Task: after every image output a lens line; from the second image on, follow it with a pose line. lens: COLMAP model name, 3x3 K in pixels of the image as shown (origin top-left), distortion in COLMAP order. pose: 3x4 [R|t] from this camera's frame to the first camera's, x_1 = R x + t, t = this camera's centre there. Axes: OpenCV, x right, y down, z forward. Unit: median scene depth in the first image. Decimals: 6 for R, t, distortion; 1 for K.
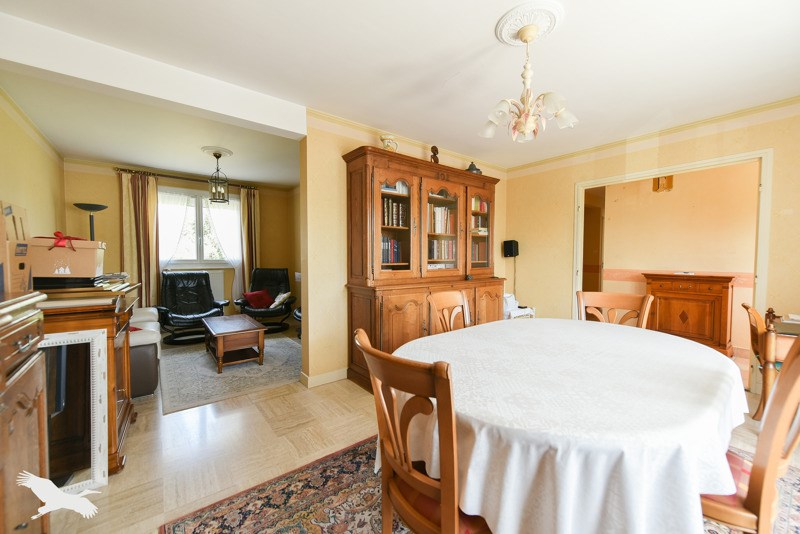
lens RADIAL K [[318.3, 0, 403.5], [0, 318.3, 267.2], [0, 0, 1]] dist [0.000513, -0.000040]
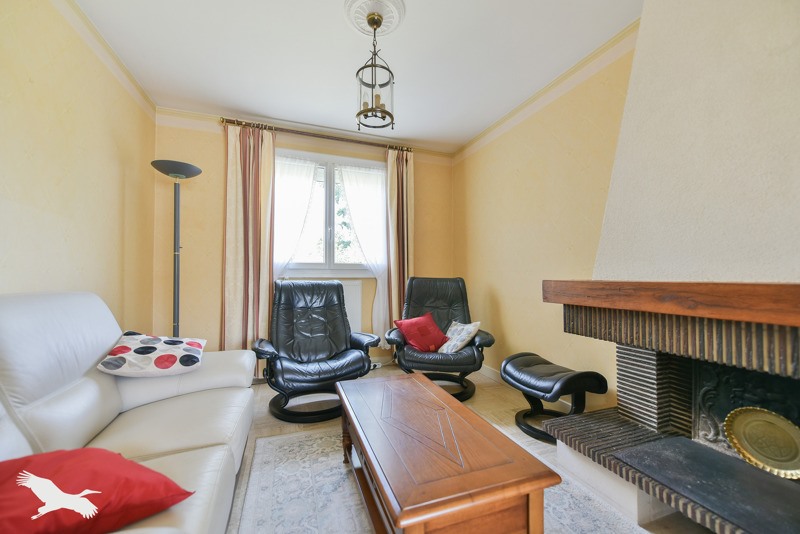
lens RADIAL K [[318.3, 0, 398.0], [0, 318.3, 268.7], [0, 0, 1]] dist [0.000513, -0.000040]
pose [[0.944939, -0.005328, -0.327203, -0.334357], [-0.012446, 0.998559, -0.052205, 0.020101], [0.327010, 0.053403, 0.943511, 0.495049]]
